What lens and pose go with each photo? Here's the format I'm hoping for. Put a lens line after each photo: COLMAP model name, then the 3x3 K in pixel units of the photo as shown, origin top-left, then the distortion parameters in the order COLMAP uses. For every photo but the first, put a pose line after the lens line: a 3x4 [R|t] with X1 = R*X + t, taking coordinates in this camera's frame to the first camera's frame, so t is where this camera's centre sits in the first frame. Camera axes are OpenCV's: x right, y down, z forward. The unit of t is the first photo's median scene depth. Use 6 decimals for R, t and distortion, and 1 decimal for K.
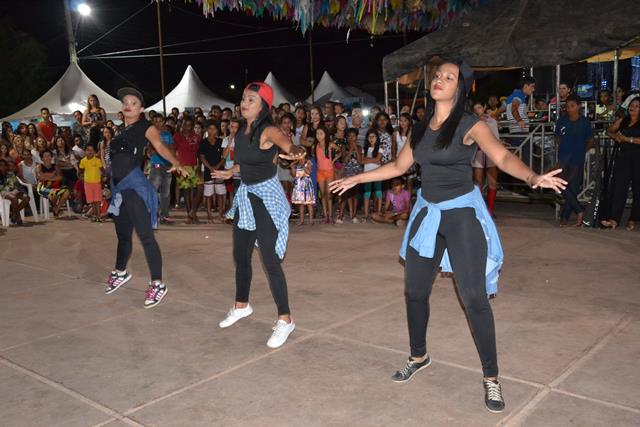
lens RADIAL K [[649.0, 0, 320.0], [0, 649.0, 213.5], [0, 0, 1]] dist [-0.065603, 0.284419]
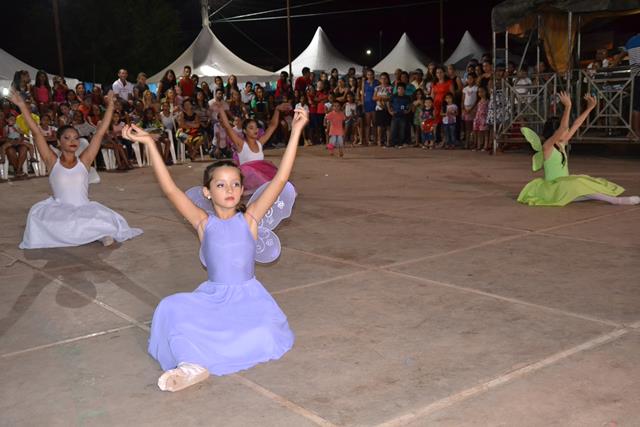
lens RADIAL K [[743.4, 0, 320.0], [0, 743.4, 213.5], [0, 0, 1]] dist [0.053146, 0.025759]
pose [[0.979240, 0.028815, -0.200644, 0.059140], [-0.025668, 0.999504, 0.018272, 0.056056], [0.201071, -0.012743, 0.979494, -0.180427]]
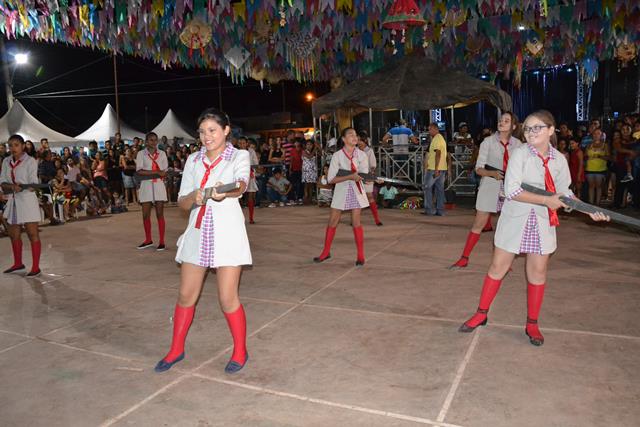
lens RADIAL K [[525.4, 0, 320.0], [0, 525.4, 213.5], [0, 0, 1]] dist [-0.157822, 0.128024]
pose [[0.962530, -0.035798, 0.268803, -0.162785], [0.040266, 0.999127, -0.011127, 0.020545], [-0.268170, 0.021534, 0.963131, -0.106554]]
